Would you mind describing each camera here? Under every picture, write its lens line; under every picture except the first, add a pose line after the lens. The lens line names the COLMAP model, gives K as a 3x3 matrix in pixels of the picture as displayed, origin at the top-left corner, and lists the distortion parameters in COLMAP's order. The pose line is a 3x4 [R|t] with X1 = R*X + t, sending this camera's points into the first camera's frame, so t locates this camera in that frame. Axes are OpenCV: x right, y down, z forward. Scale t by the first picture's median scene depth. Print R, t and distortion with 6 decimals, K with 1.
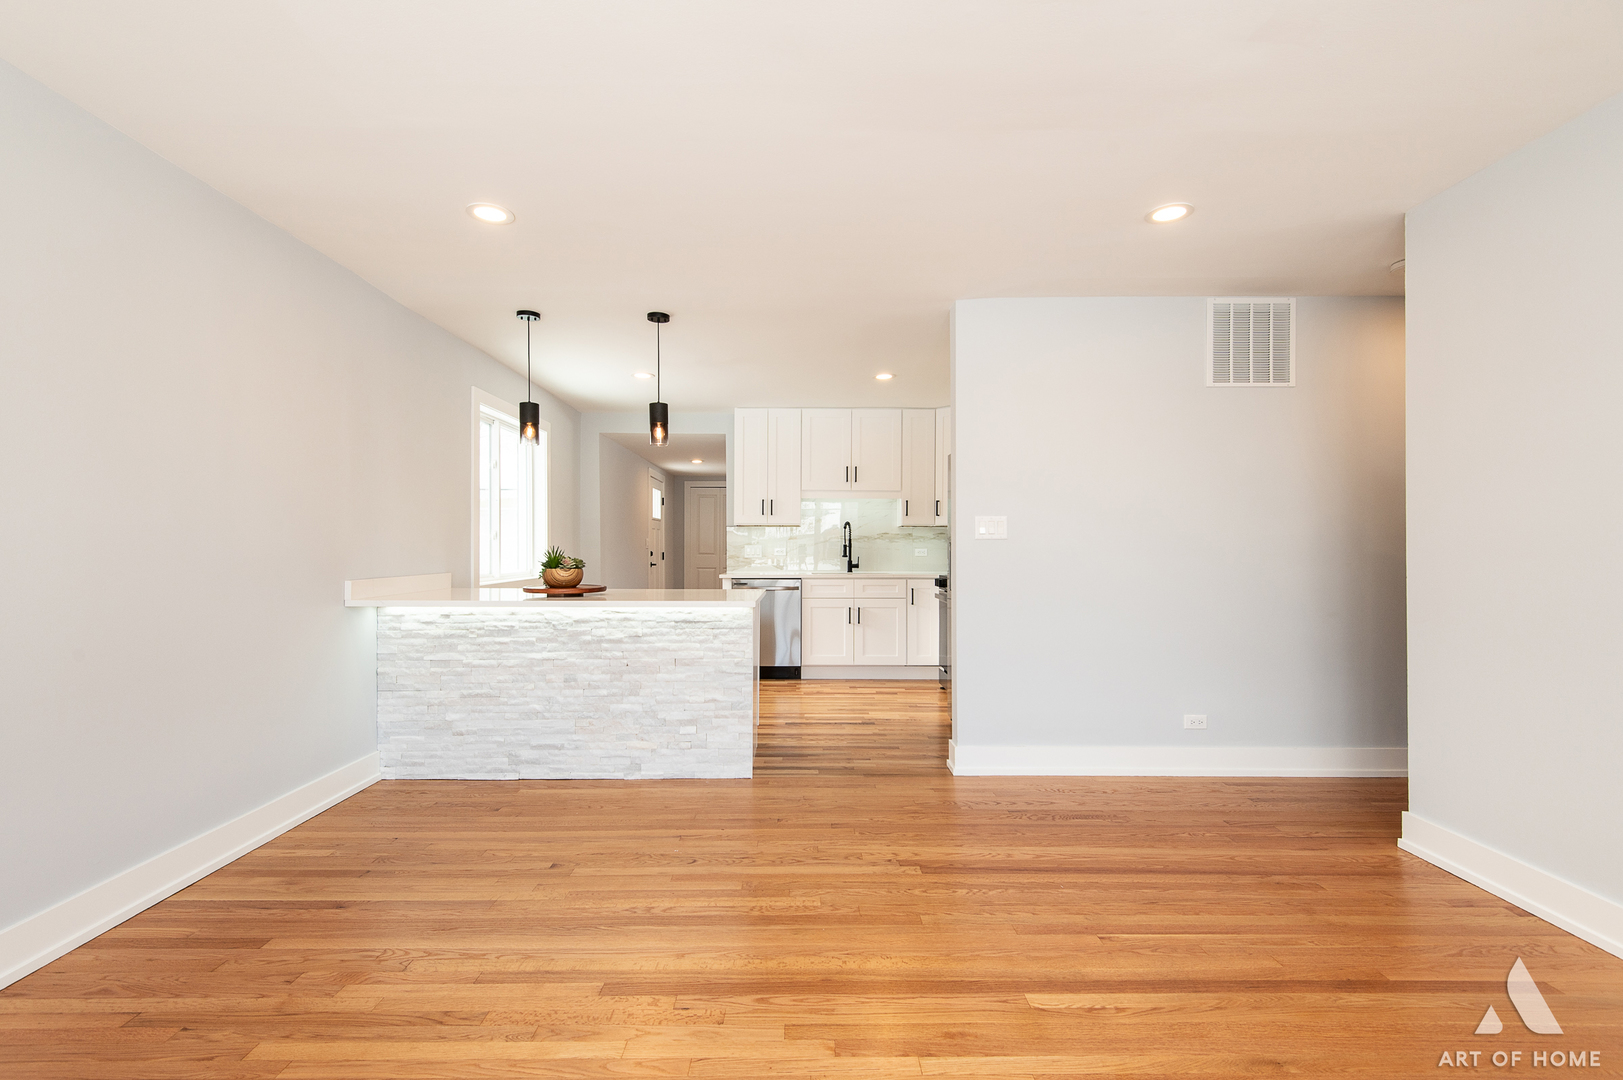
lens RADIAL K [[735.9, 0, 811.5], [0, 735.9, 540.0], [0, 0, 1]] dist [0.015290, -0.000064]
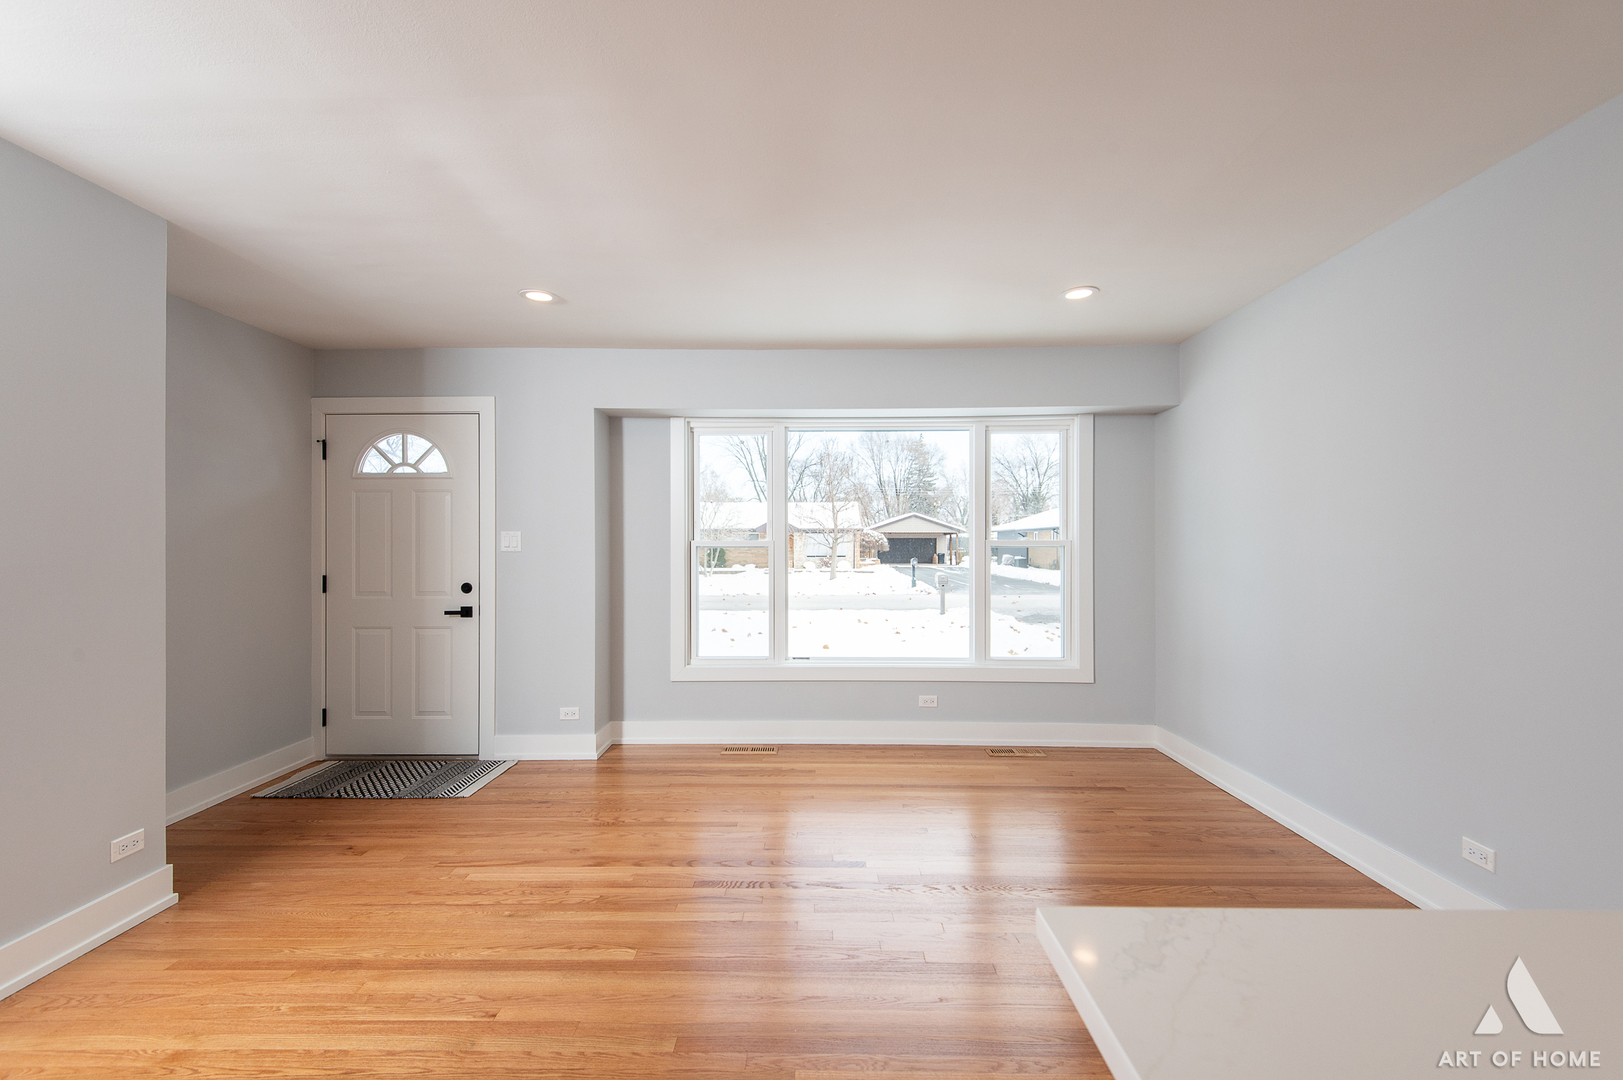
lens RADIAL K [[735.9, 0, 811.5], [0, 735.9, 540.0], [0, 0, 1]] dist [0.015290, -0.000064]
pose [[-0.999605, 0.000130, 0.028112, -0.028338], [-0.000108, 0.999964, -0.008462, -0.045806], [-0.028112, -0.008462, -0.999569, 1.893092]]
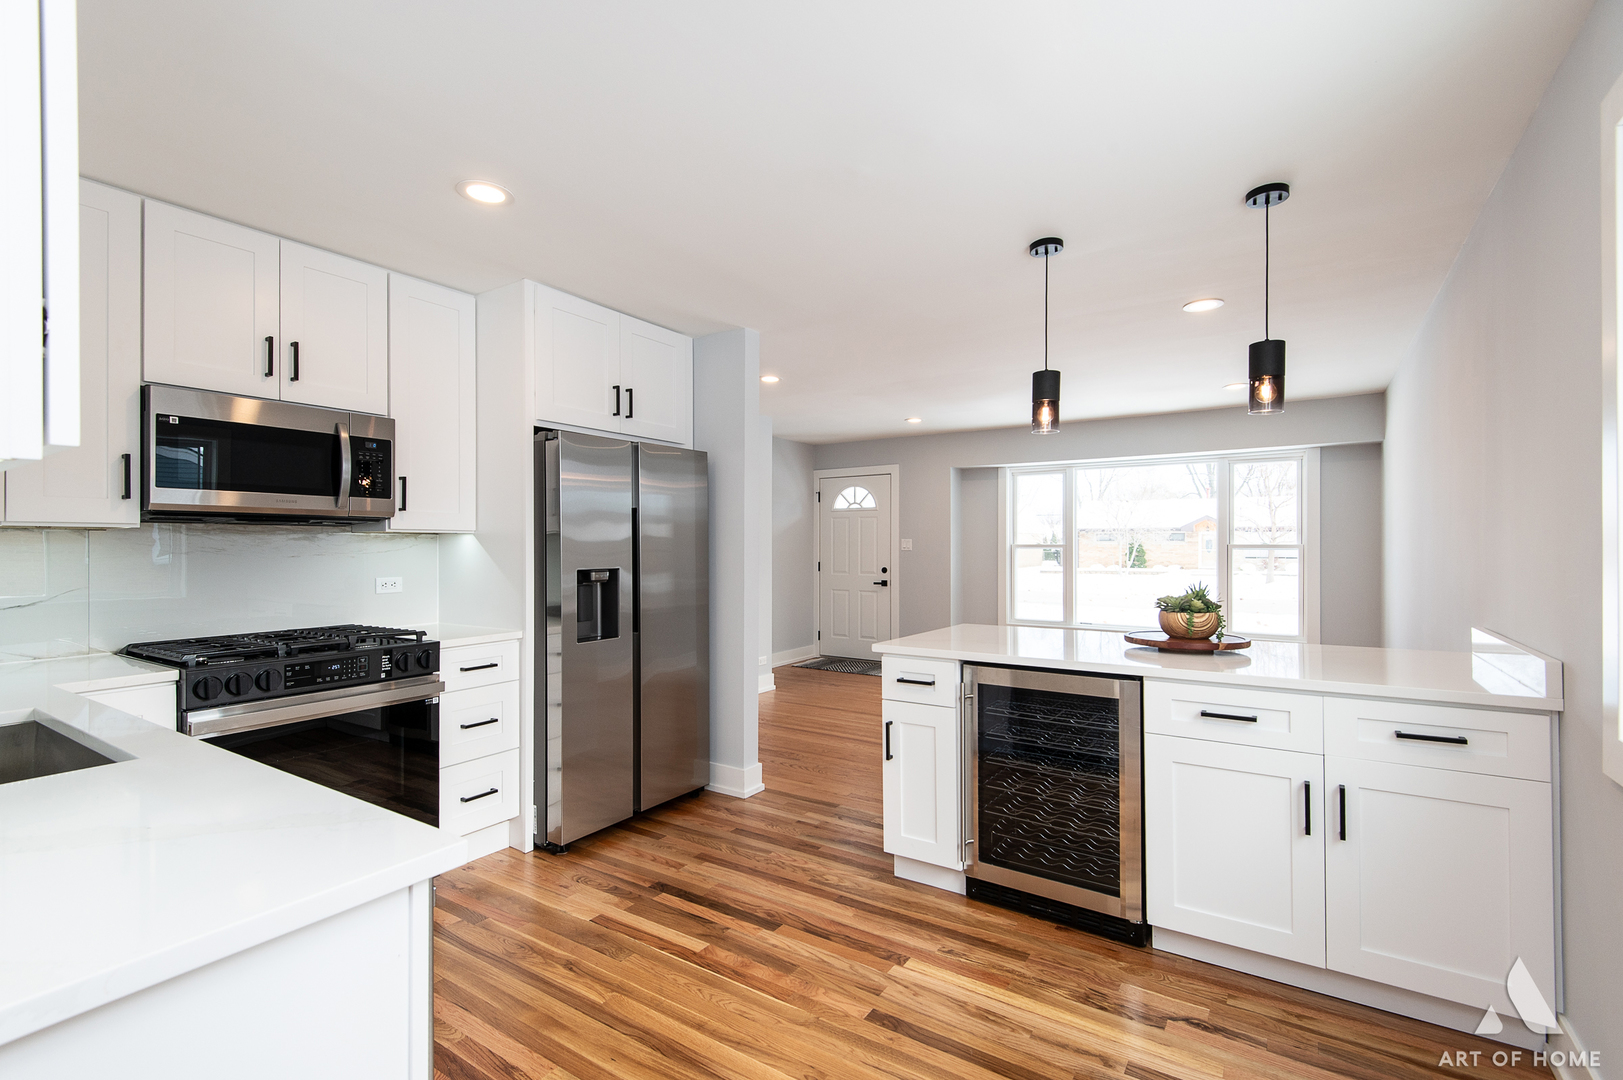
lens RADIAL K [[735.9, 0, 811.5], [0, 735.9, 540.0], [0, 0, 1]] dist [0.015290, -0.000064]
pose [[-0.827460, -0.000616, 0.561525, -0.778017], [-0.004805, 0.999971, -0.005984, -0.058430], [-0.561505, -0.007650, -0.827438, 3.125009]]
